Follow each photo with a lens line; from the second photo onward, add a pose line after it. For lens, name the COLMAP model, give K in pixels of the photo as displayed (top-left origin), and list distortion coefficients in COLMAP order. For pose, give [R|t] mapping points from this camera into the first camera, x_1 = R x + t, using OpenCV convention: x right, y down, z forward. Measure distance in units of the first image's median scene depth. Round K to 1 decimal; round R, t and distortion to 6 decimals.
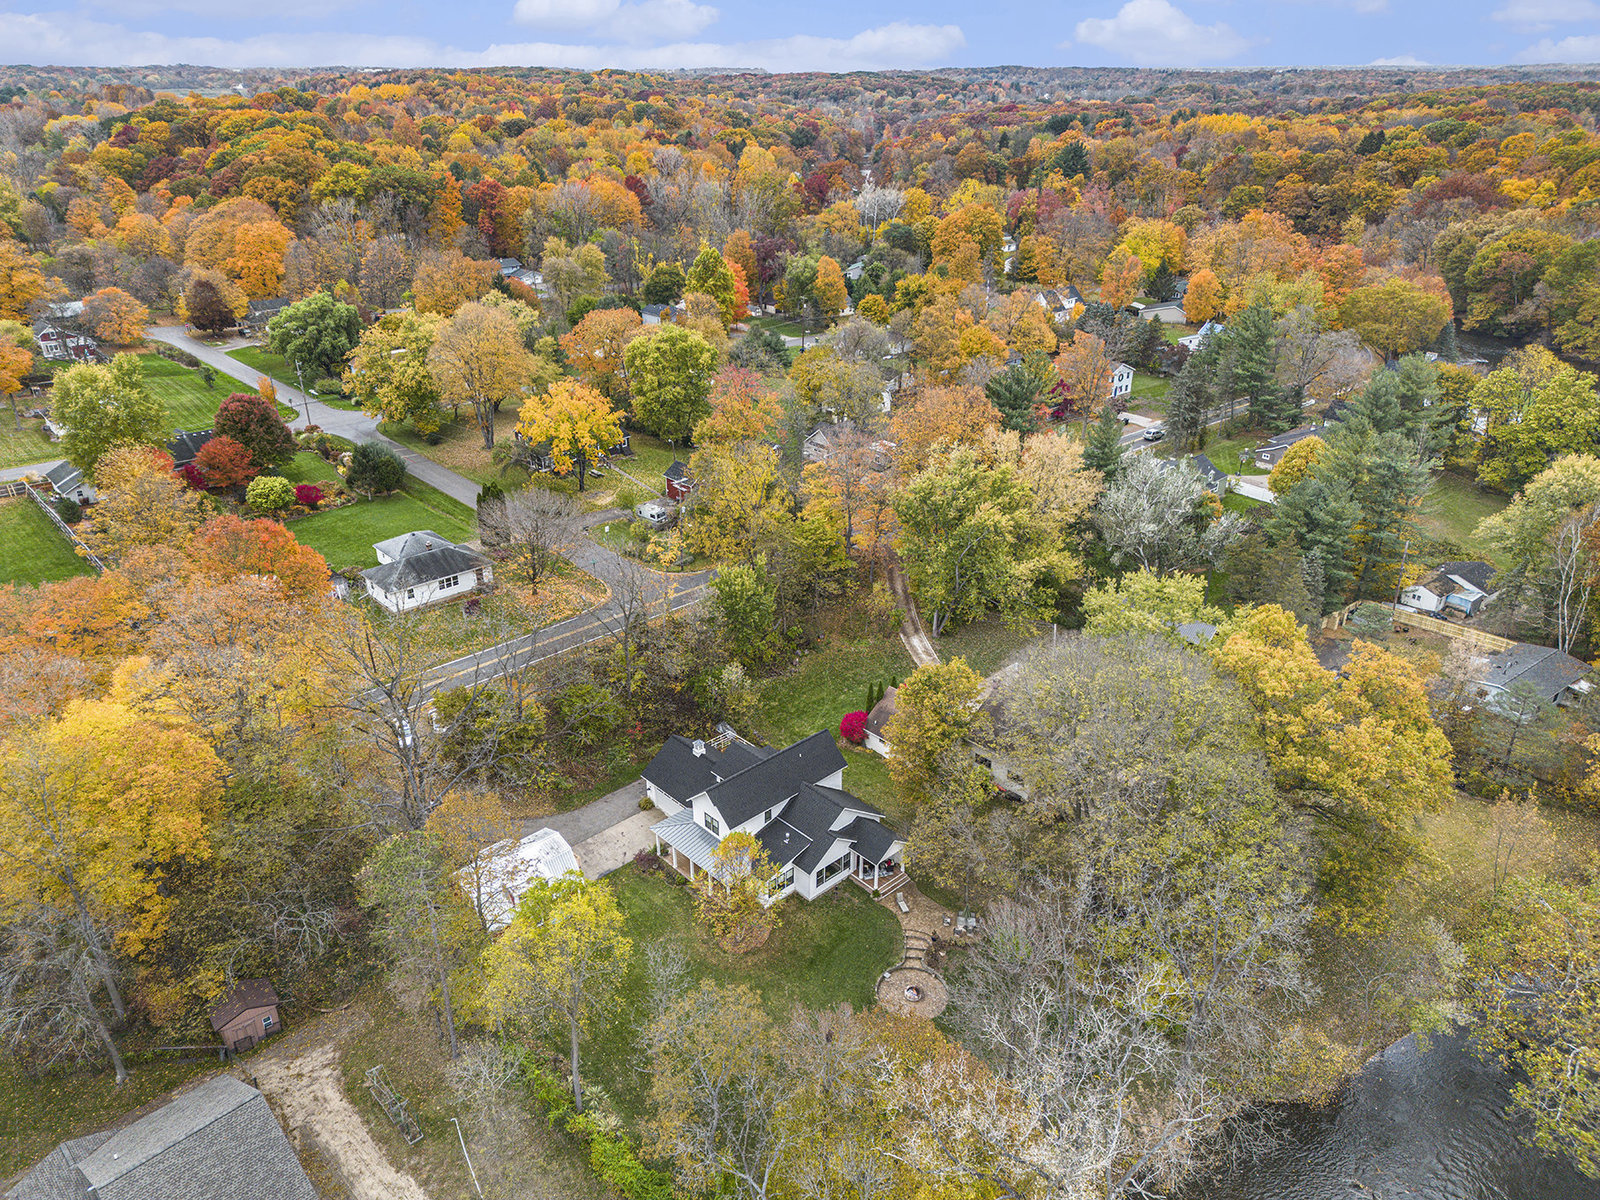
lens RADIAL K [[1111.6, 0, 800.0], [0, 1111.6, 600.0], [0, 0, 1]] dist [0.072857, -0.102484]
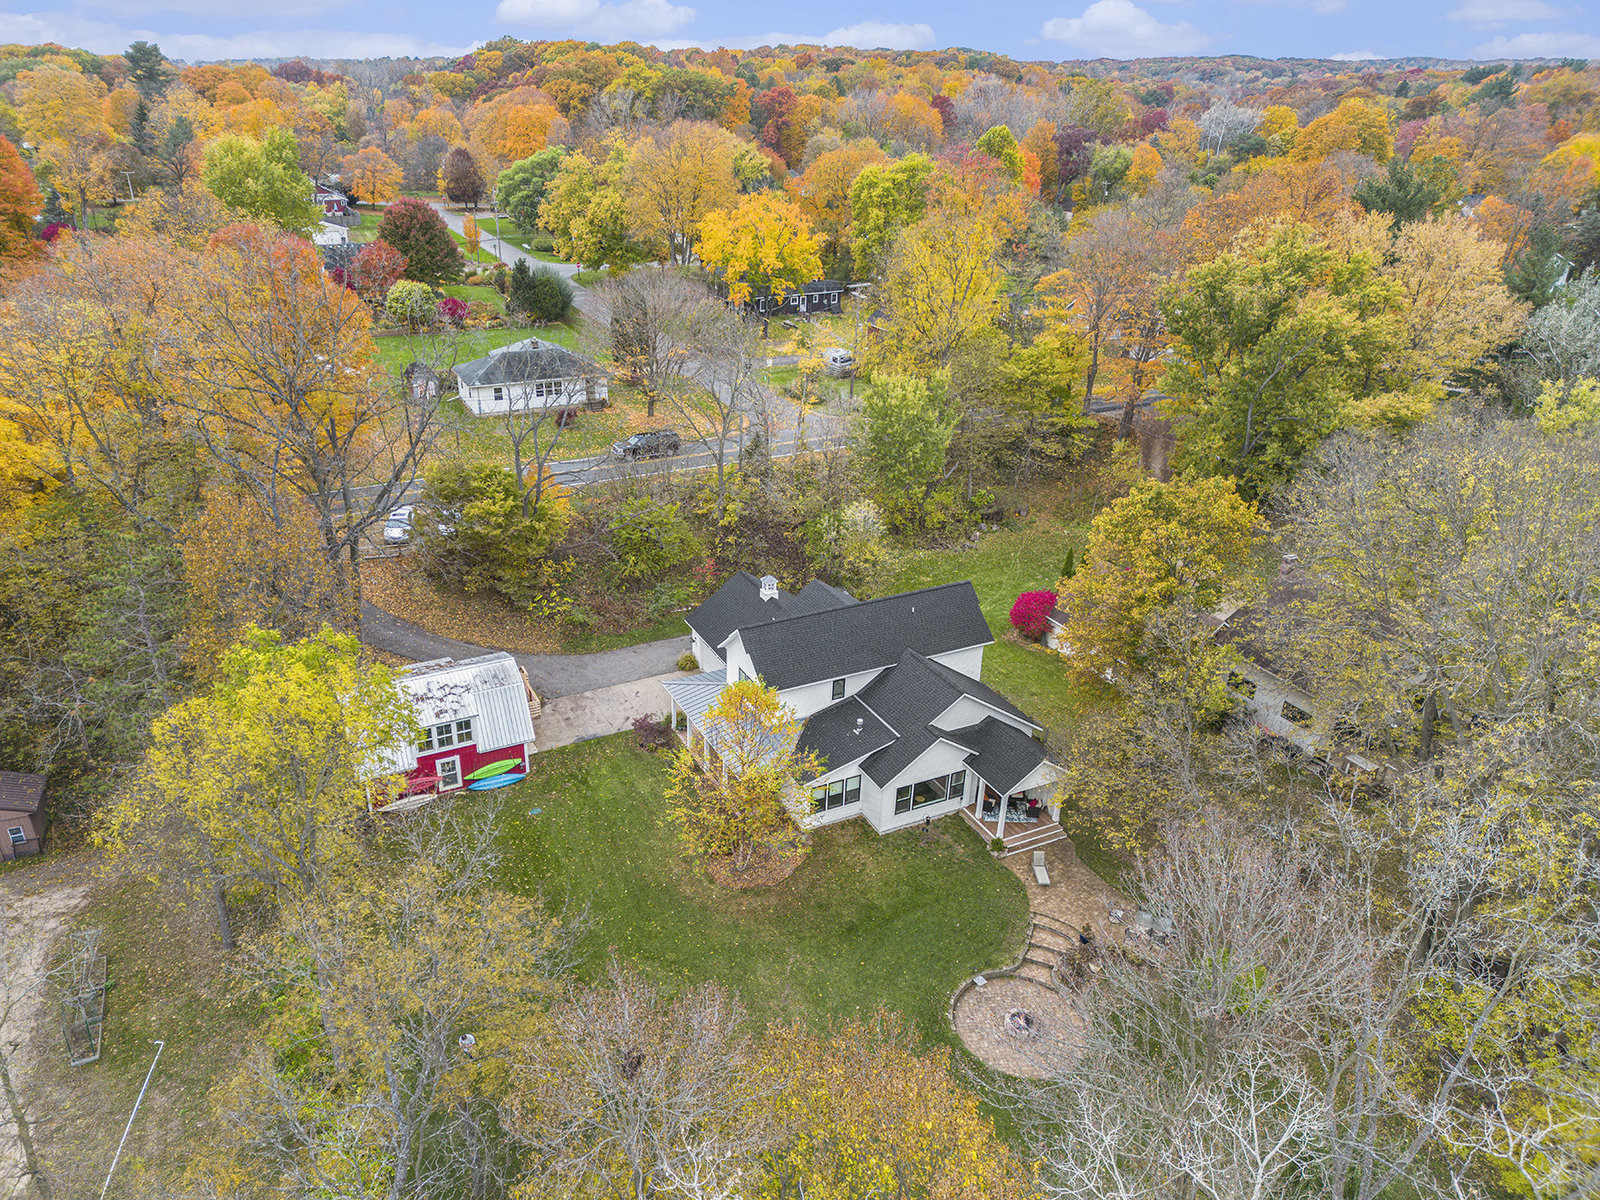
lens RADIAL K [[1112.1, 0, 728.6], [0, 1112.1, 654.6], [0, 0, 1]] dist [0.087601, -0.099020]
pose [[0.948229, 0.143249, -0.283447, 0.068908], [-0.125792, 0.988910, 0.078958, 0.109164], [0.291614, -0.039215, 0.955732, 0.325607]]
